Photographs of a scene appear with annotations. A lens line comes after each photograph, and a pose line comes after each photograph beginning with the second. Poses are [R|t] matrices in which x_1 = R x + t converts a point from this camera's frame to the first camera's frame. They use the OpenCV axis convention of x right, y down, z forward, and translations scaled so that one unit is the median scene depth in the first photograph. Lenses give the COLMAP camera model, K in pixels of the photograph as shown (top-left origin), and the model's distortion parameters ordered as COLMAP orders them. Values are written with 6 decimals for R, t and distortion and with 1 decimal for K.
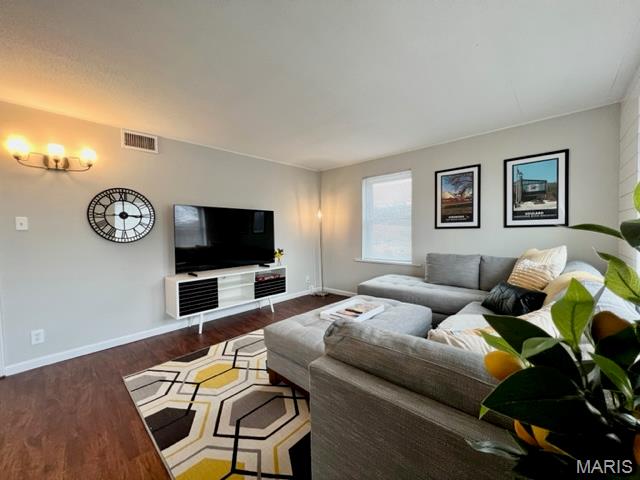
lens RADIAL K [[255.8, 0, 318.1], [0, 255.8, 238.0], [0, 0, 1]] dist [-0.002148, 0.000265]
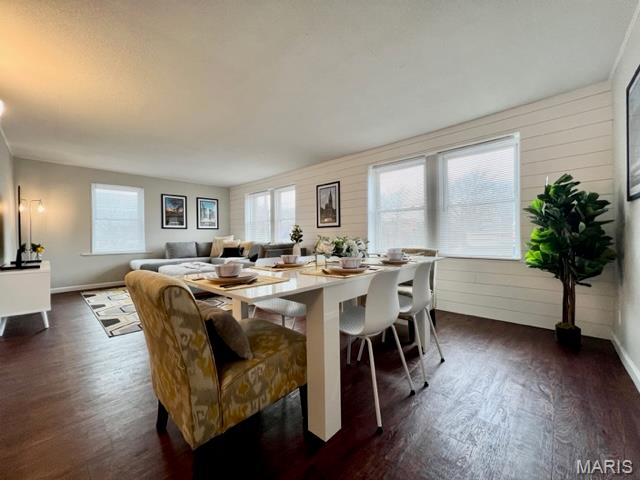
lens RADIAL K [[255.8, 0, 318.1], [0, 255.8, 238.0], [0, 0, 1]] dist [-0.002148, 0.000265]
pose [[-0.014081, 0.008258, 0.999867, -1.313591], [0.031169, 0.999484, -0.007816, 0.075912], [-0.999415, 0.031055, -0.014331, 0.024186]]
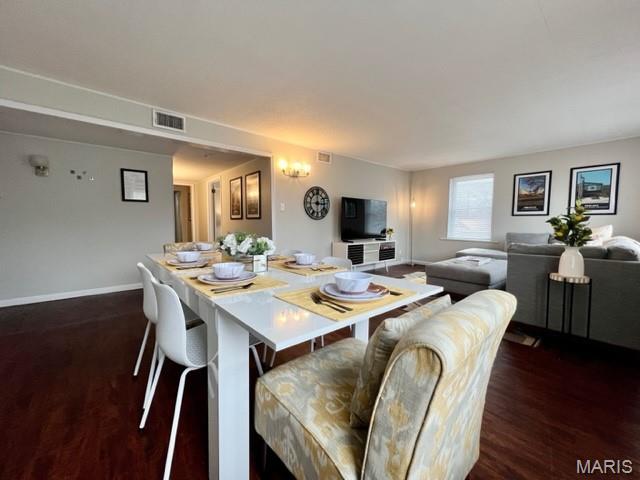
lens RADIAL K [[255.8, 0, 318.1], [0, 255.8, 238.0], [0, 0, 1]] dist [-0.002148, 0.000265]
pose [[0.994056, 0.027257, -0.105403, -0.486564], [-0.023146, 0.998930, 0.040034, 0.058535], [0.106381, -0.037356, 0.993623, -0.552264]]
